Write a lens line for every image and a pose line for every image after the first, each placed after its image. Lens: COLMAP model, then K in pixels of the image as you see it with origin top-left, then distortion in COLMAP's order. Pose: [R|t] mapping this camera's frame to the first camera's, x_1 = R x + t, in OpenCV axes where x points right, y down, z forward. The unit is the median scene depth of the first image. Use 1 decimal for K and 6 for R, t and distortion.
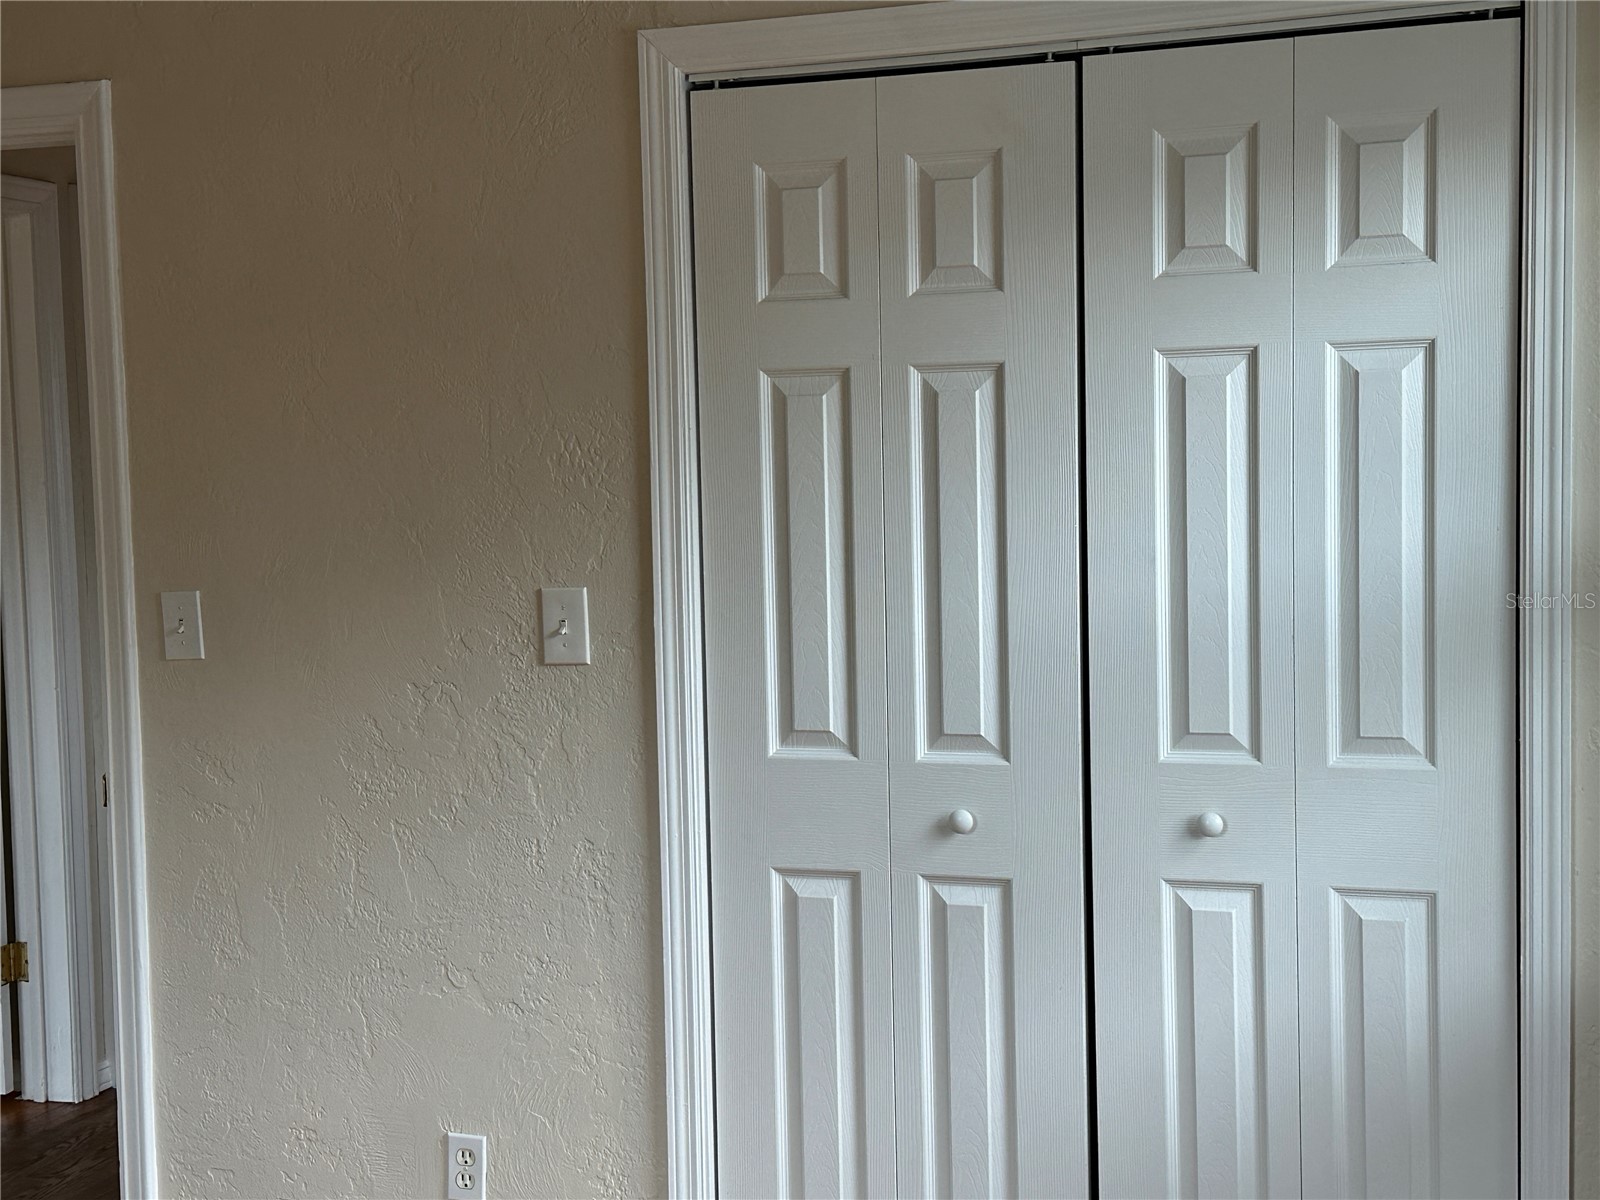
lens RADIAL K [[2110.9, 0, 797.7], [0, 2110.9, 598.5], [0, 0, 1]] dist [0.131751, 0.000000]
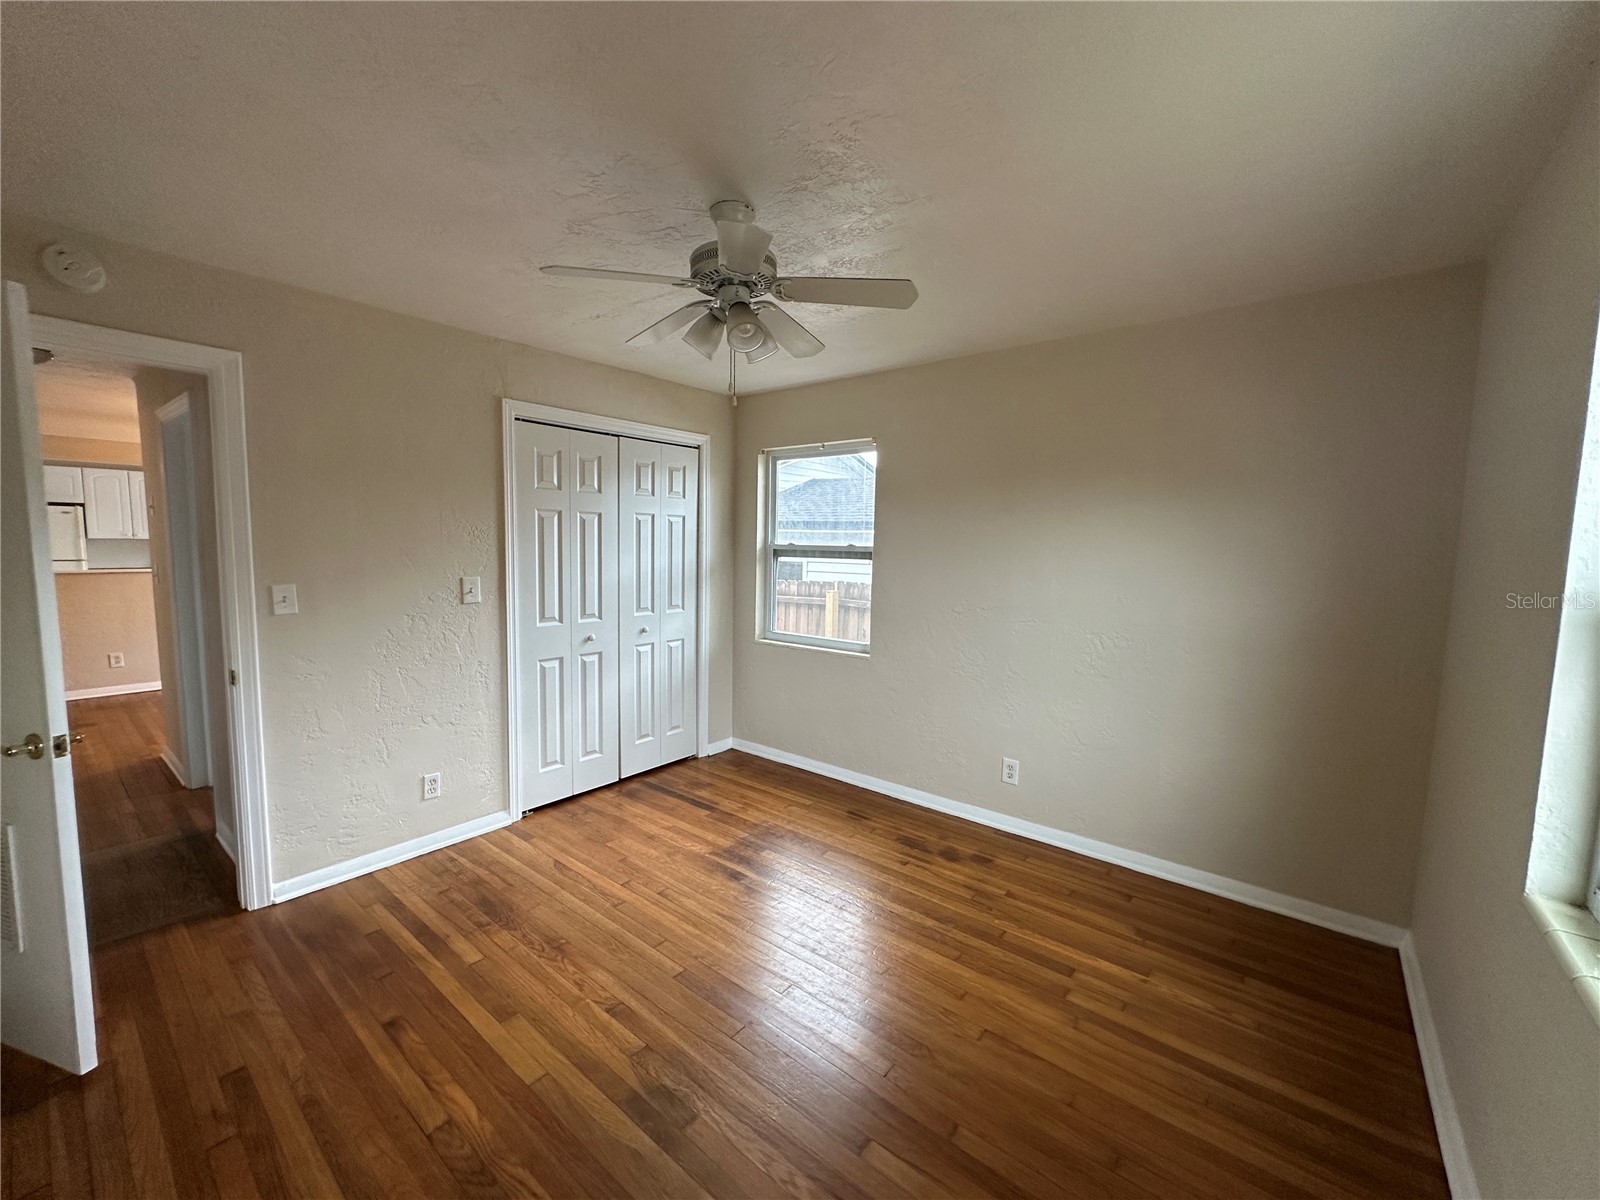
lens RADIAL K [[637.2, 0, 800.2], [0, 637.2, 595.1], [0, 0, 1]] dist [-0.002931, 0.000013]
pose [[0.370079, -0.049429, 0.927684, -0.786869], [0.045424, 0.998352, 0.035073, 0.010074], [-0.927889, 0.029160, 0.371714, 0.251671]]
